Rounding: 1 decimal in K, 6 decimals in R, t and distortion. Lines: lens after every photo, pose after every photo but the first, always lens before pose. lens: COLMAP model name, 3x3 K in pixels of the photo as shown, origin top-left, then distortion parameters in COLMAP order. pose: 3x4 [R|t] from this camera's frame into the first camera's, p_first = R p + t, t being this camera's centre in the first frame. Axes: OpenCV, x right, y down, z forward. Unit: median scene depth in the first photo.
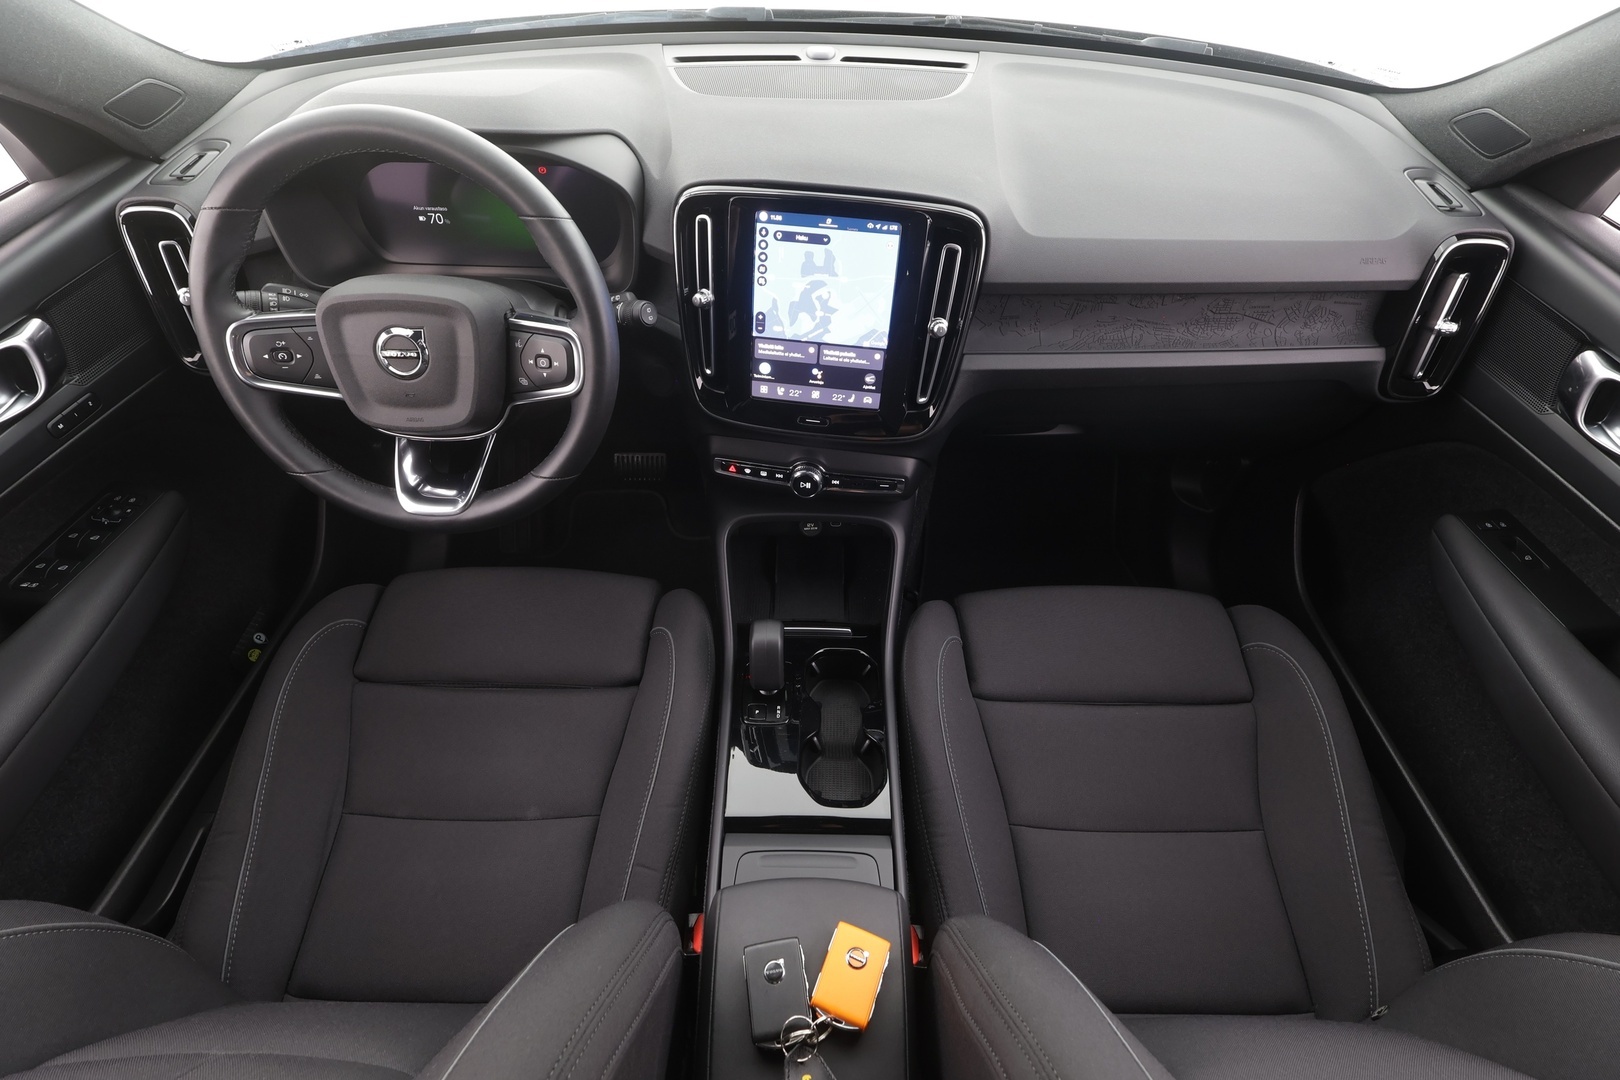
lens RADIAL K [[760.7, 0, 809.9], [0, 760.7, 541.5], [0, 0, 1]] dist [0.000136, 0.000567]
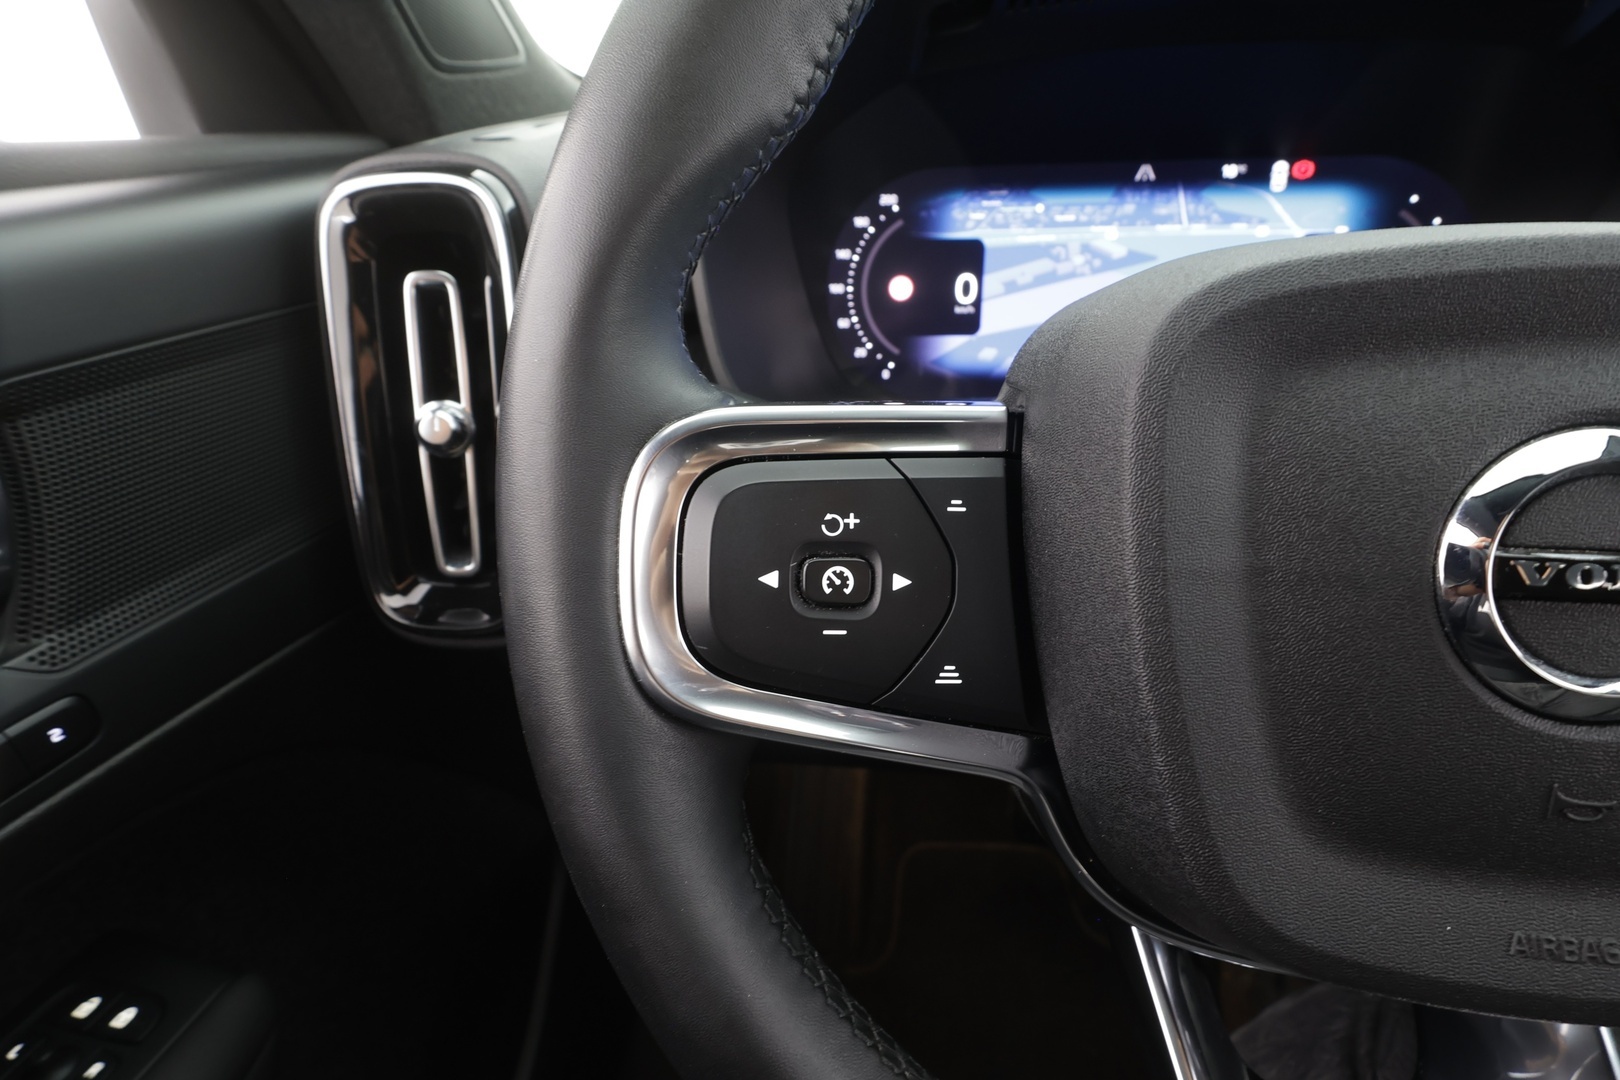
lens RADIAL K [[761.1, 0, 810.0], [0, 761.1, 540.0], [0, 0, 1]] dist [-0.013034, 0.000216]
pose [[0.991559, 0.010903, -0.129196, -0.602708], [-0.054508, 0.939177, -0.339081, -0.162280], [0.117641, 0.343261, 0.931844, 0.712648]]
